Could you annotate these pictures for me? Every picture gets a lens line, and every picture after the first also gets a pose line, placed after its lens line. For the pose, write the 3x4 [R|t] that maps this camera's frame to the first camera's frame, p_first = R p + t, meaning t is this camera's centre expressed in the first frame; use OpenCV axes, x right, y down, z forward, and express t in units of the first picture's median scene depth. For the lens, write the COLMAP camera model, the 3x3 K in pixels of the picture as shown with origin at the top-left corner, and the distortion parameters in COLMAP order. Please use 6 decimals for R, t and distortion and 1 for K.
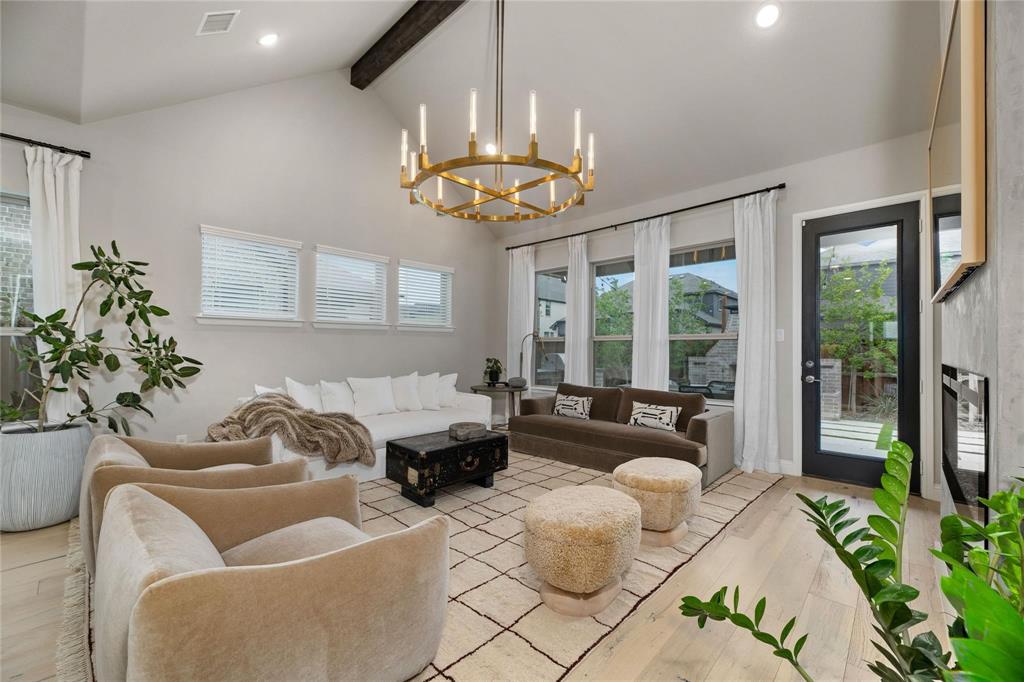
lens RADIAL K [[414.4, 0, 513.9], [0, 414.4, 348.4], [0, 0, 1]] dist [-0.001118, -0.000002]
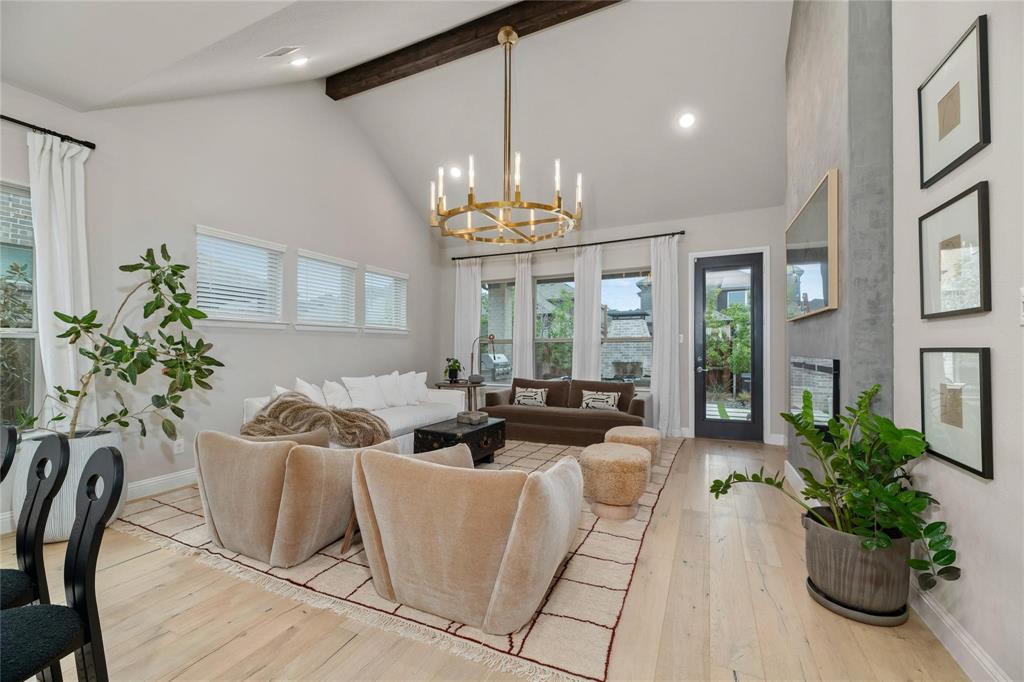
lens RADIAL K [[417.7, 0, 512.1], [0, 417.7, 351.9], [0, 0, 1]] dist [-0.000250, 0.000032]
pose [[0.950620, -0.006828, 0.310281, -0.341311], [0.004971, 0.999965, 0.006774, 0.000375], [-0.310316, -0.004897, 0.950621, -0.167483]]
